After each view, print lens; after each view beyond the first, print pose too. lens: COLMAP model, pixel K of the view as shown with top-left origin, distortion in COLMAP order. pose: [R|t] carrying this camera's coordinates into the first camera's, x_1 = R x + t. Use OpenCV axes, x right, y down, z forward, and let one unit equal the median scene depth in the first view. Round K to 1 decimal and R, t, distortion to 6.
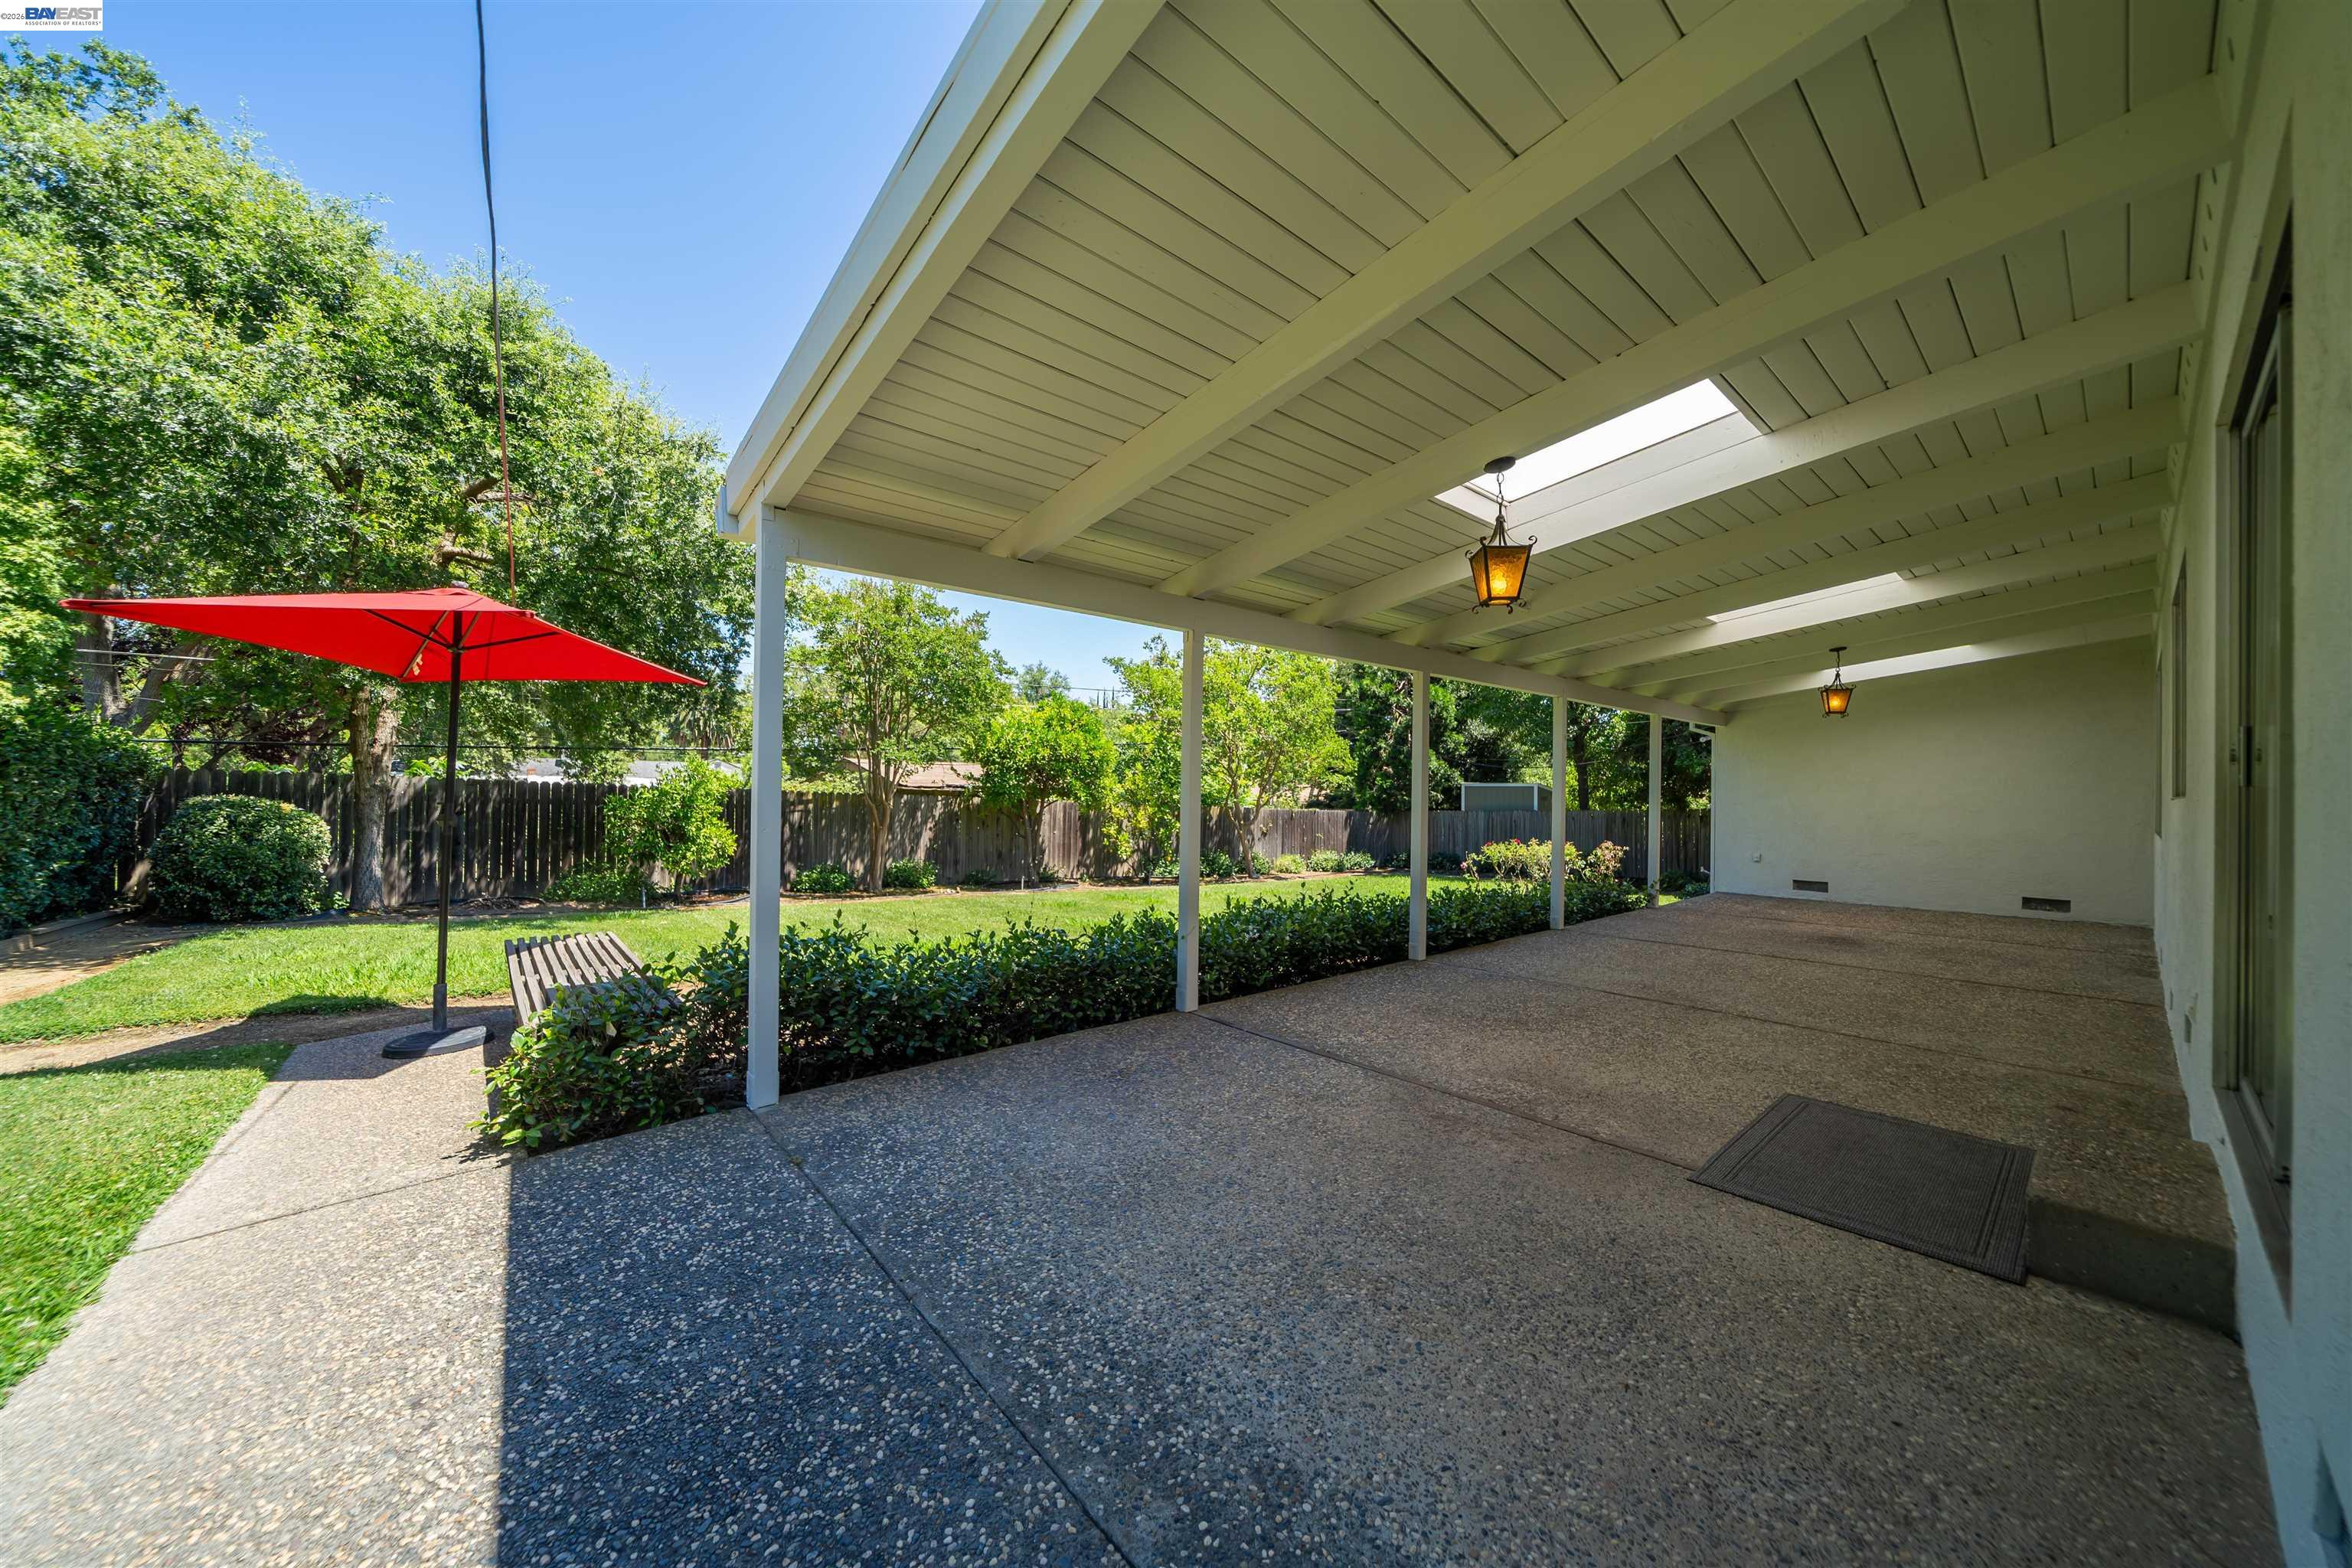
lens RADIAL K [[809.2, 0, 1171.7], [0, 809.2, 793.8], [0, 0, 1]] dist [-0.002834, 0.000011]
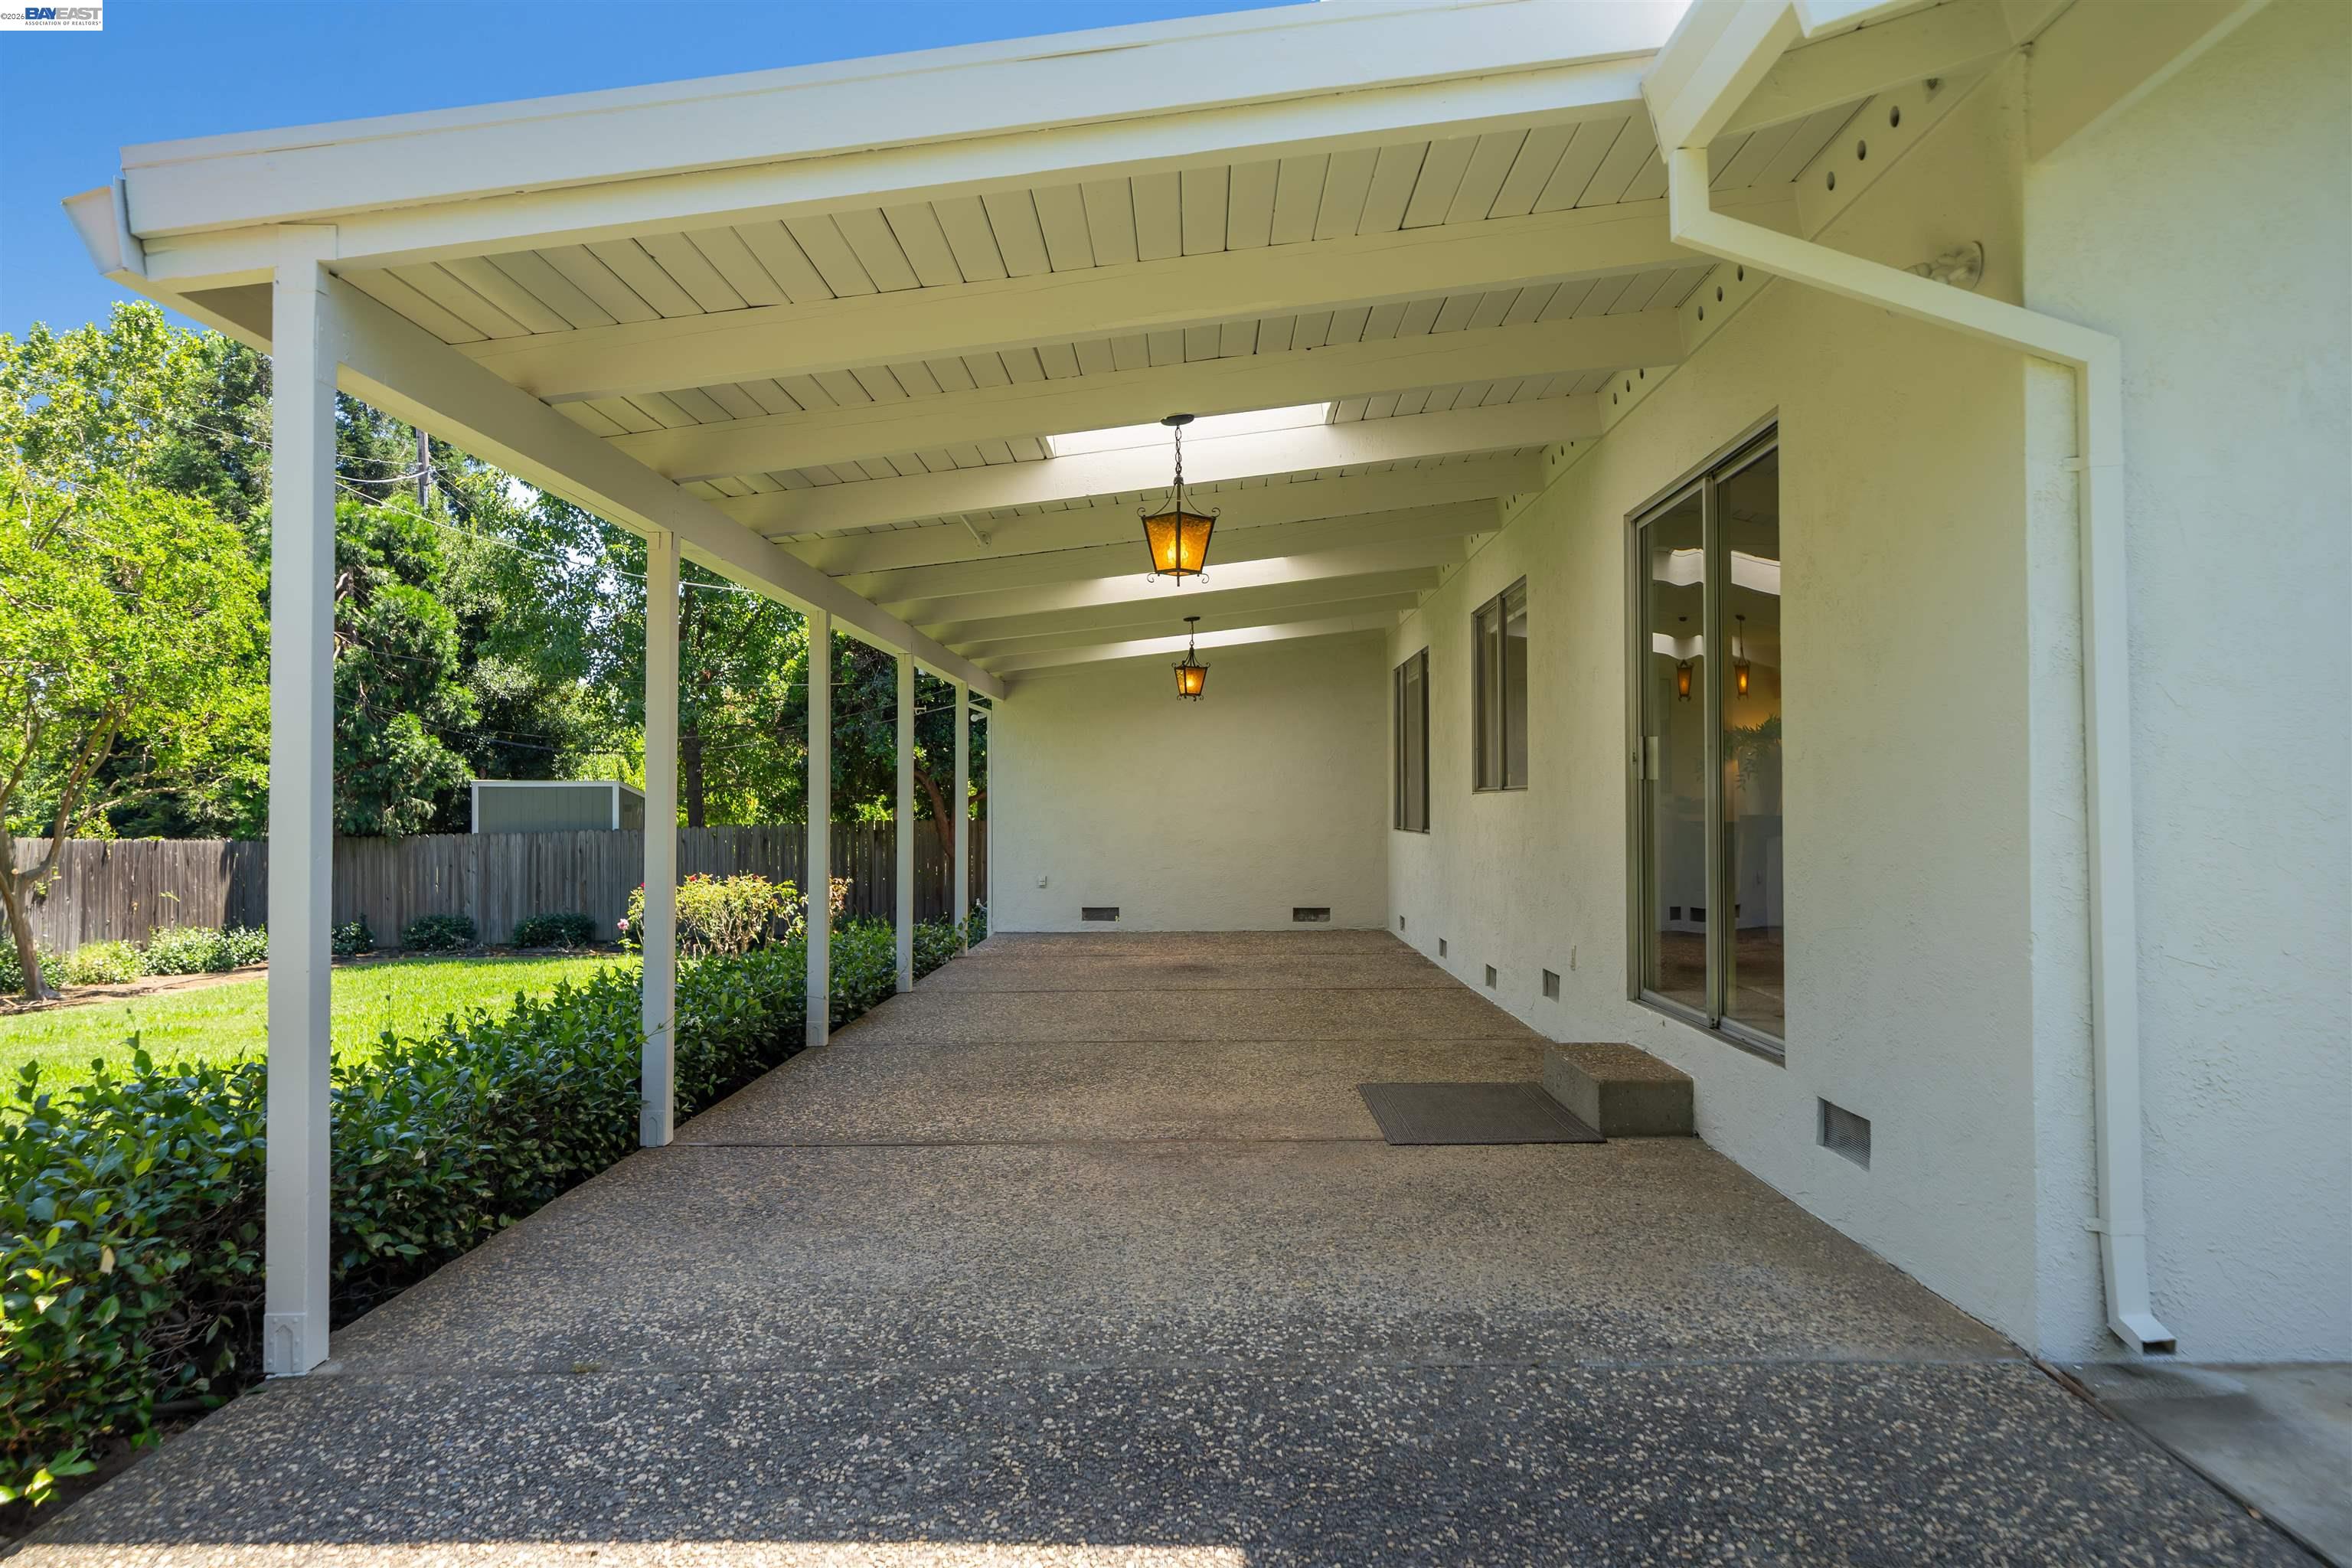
lens RADIAL K [[1604.6, 0, 1178.4], [0, 1604.6, 782.9], [0, 0, 1]] dist [-0.005322, -0.001047]
pose [[0.653438, -0.001190, 0.756979, -0.335240], [0.010715, 0.999913, -0.007678, 0.002697], [-0.756904, 0.013128, 0.653394, -0.053961]]
